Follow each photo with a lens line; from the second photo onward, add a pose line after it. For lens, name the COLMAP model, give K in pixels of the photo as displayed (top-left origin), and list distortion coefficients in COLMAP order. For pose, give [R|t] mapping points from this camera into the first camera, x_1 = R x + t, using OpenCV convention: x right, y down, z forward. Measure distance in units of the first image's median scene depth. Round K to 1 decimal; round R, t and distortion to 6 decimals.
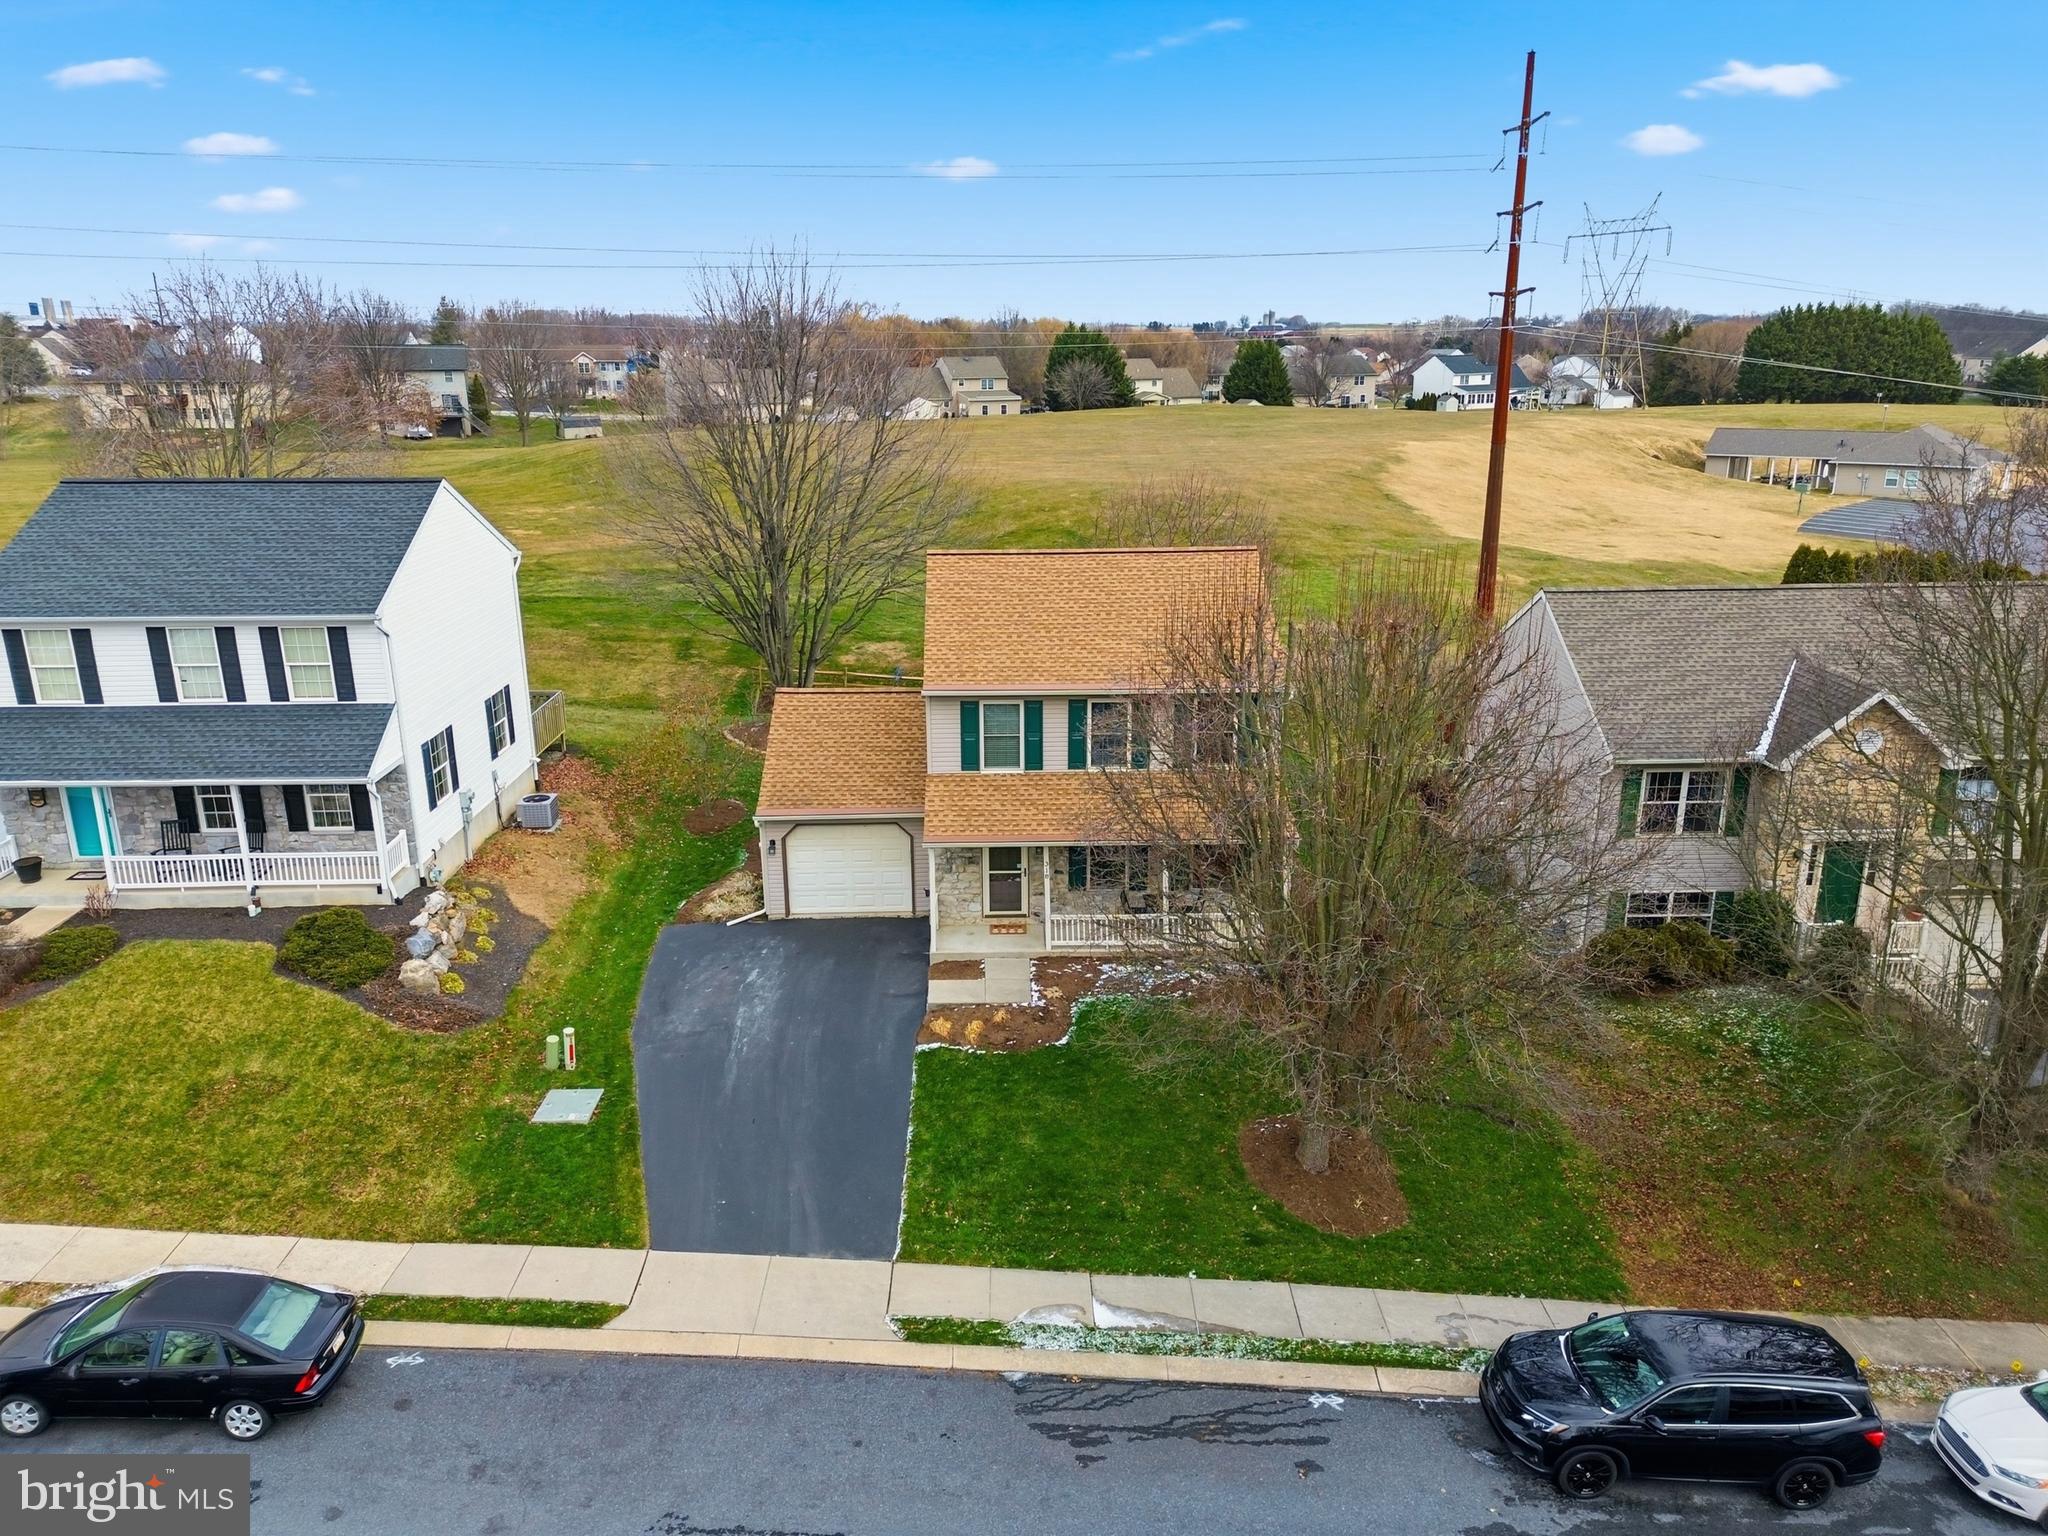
lens RADIAL K [[1440.4, 0, 1019.3], [0, 1440.4, 761.8], [0, 0, 1]] dist [0.083926, -0.079536]
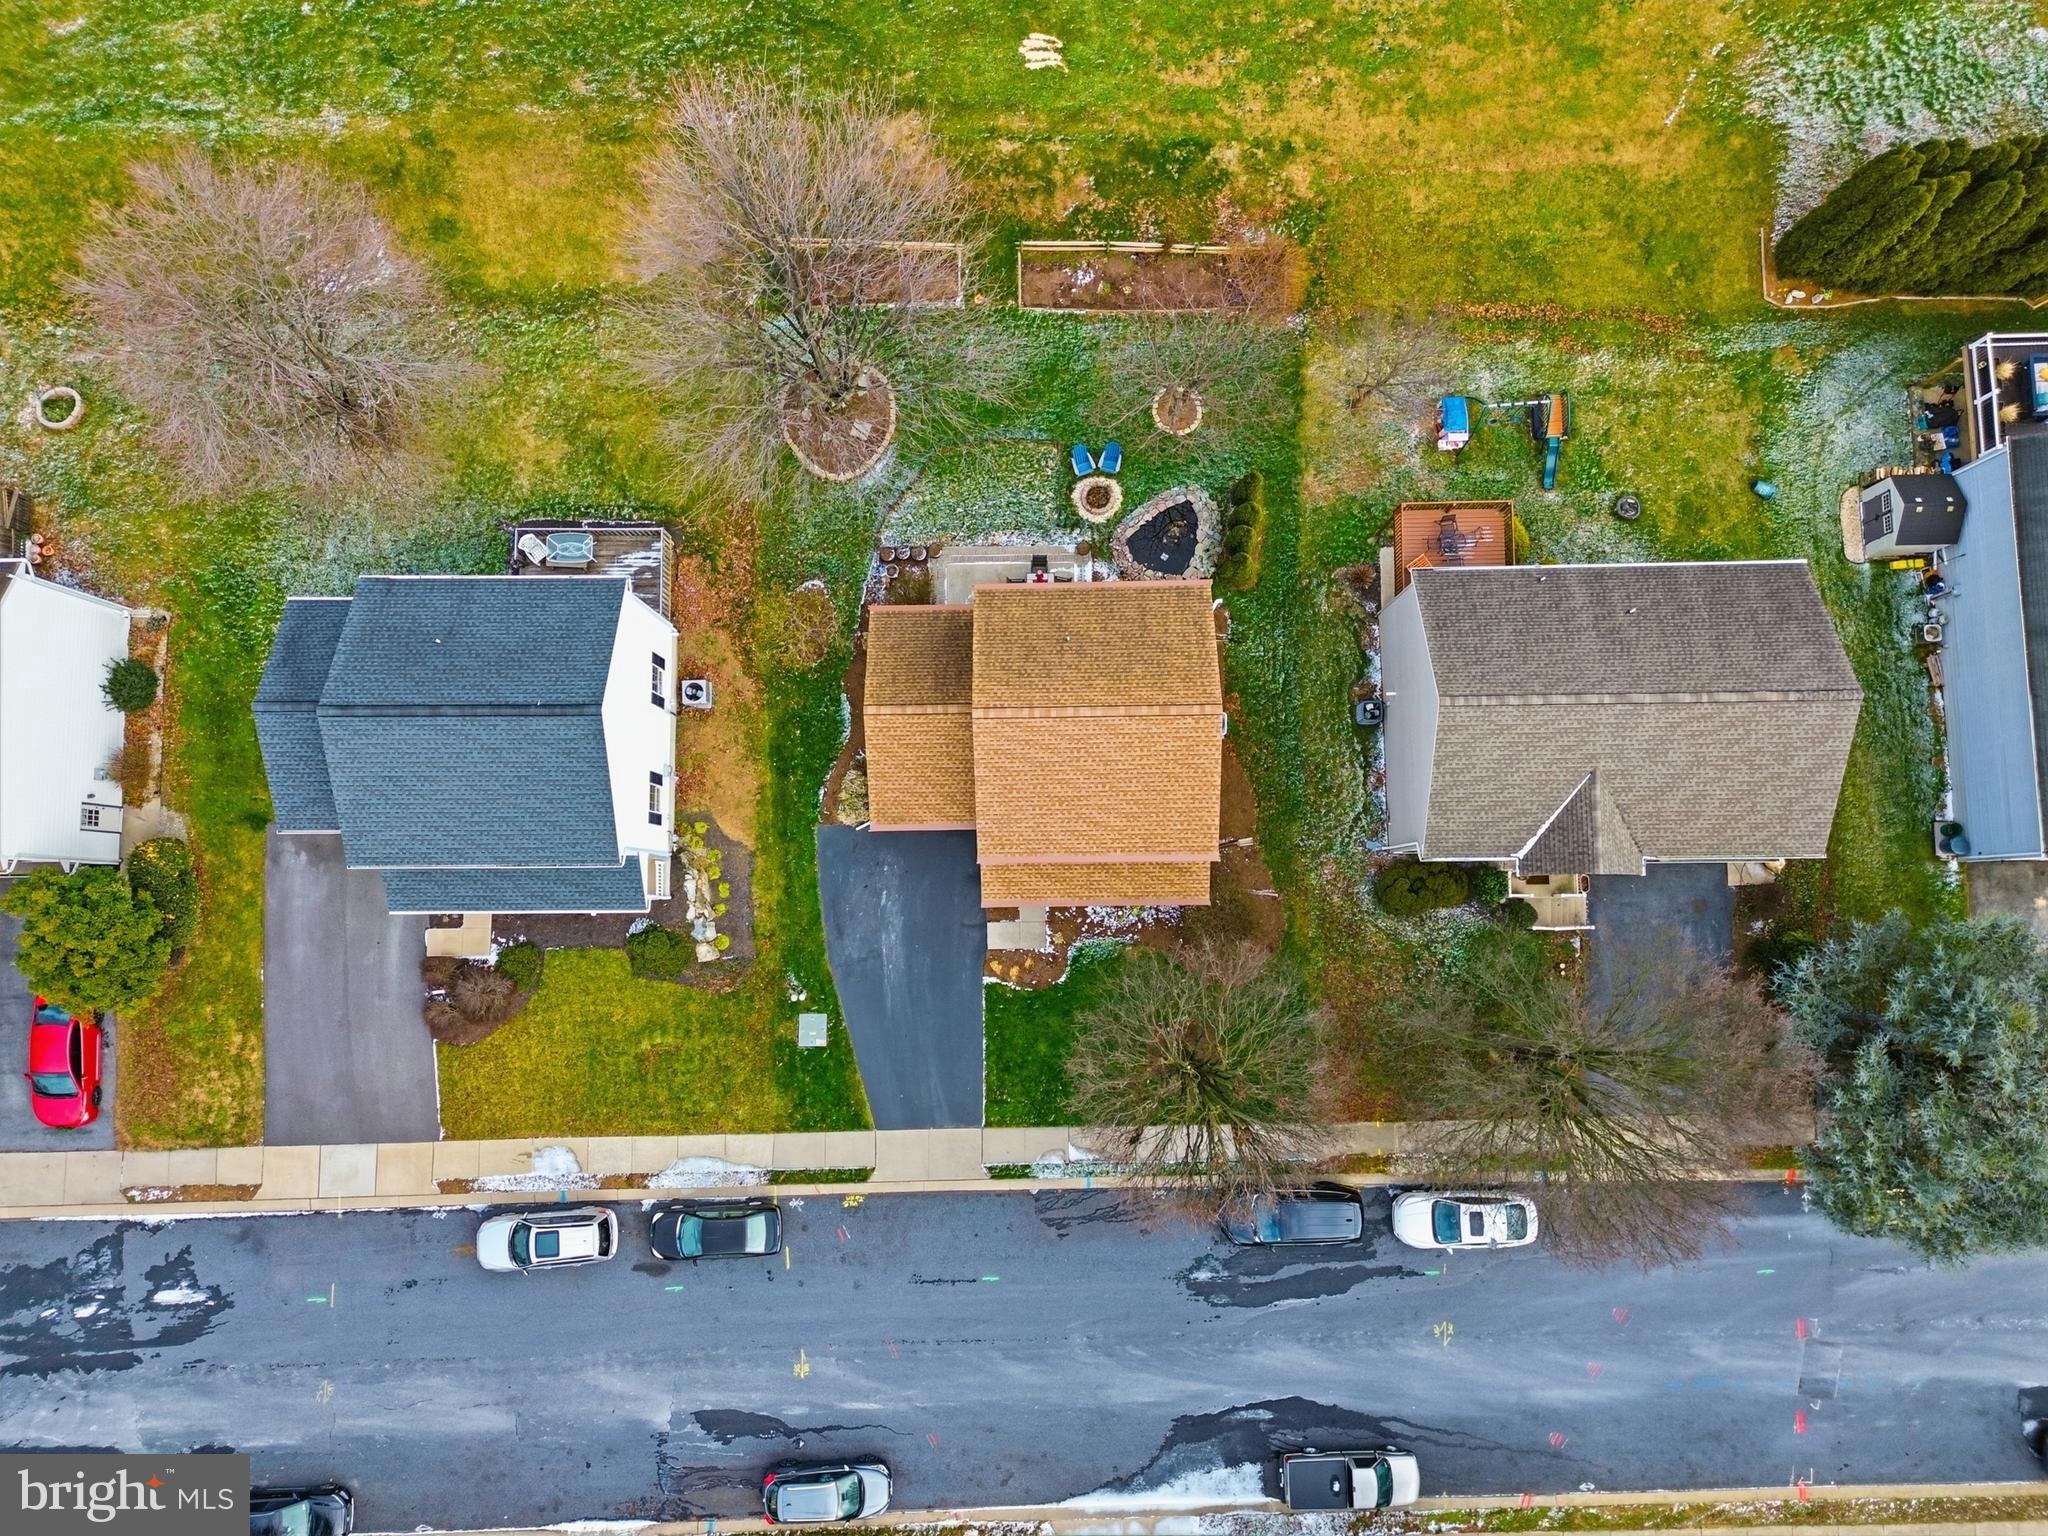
lens RADIAL K [[1440.4, 0, 1019.3], [0, 1440.4, 761.8], [0, 0, 1]] dist [0.083926, -0.079536]
pose [[0.999877, 0.009037, -0.012801, -0.003950], [0.008450, 0.377017, 0.926168, -1.621709], [0.013196, -0.926162, 0.376895, 0.557714]]
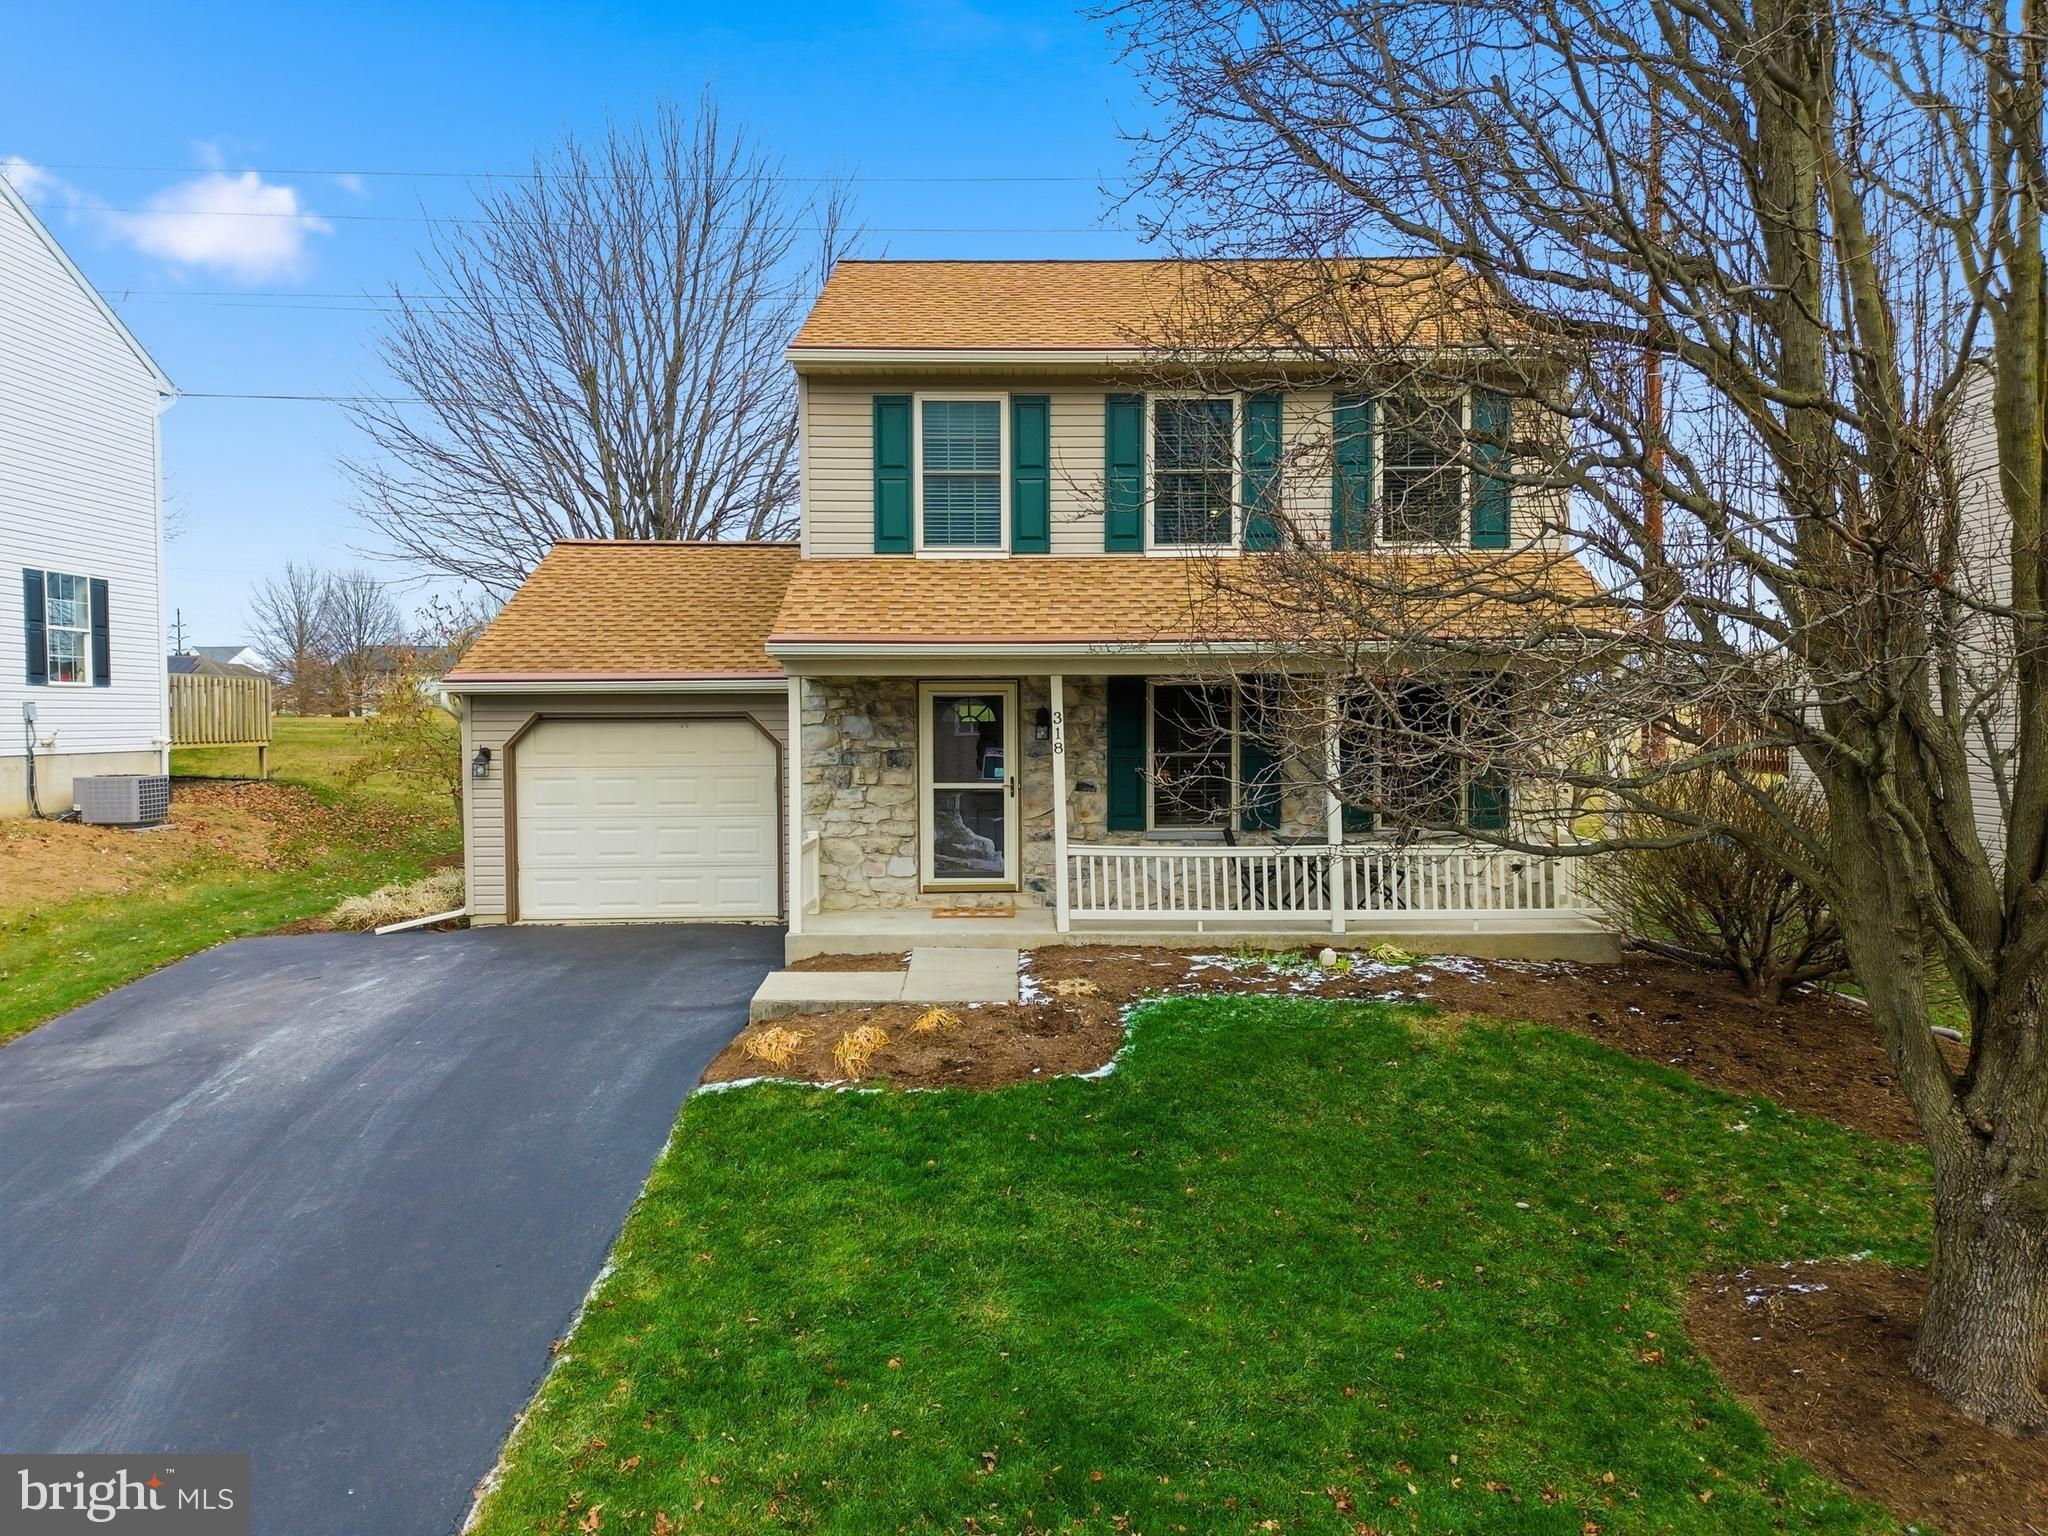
lens RADIAL K [[1440.4, 0, 1019.3], [0, 1440.4, 761.8], [0, 0, 1]] dist [0.083926, -0.079536]
pose [[0.999884, 0.002203, -0.015046, 0.015009], [-0.006008, 0.966188, -0.257768, 0.211049], [0.013969, 0.257829, 0.966090, 0.626135]]
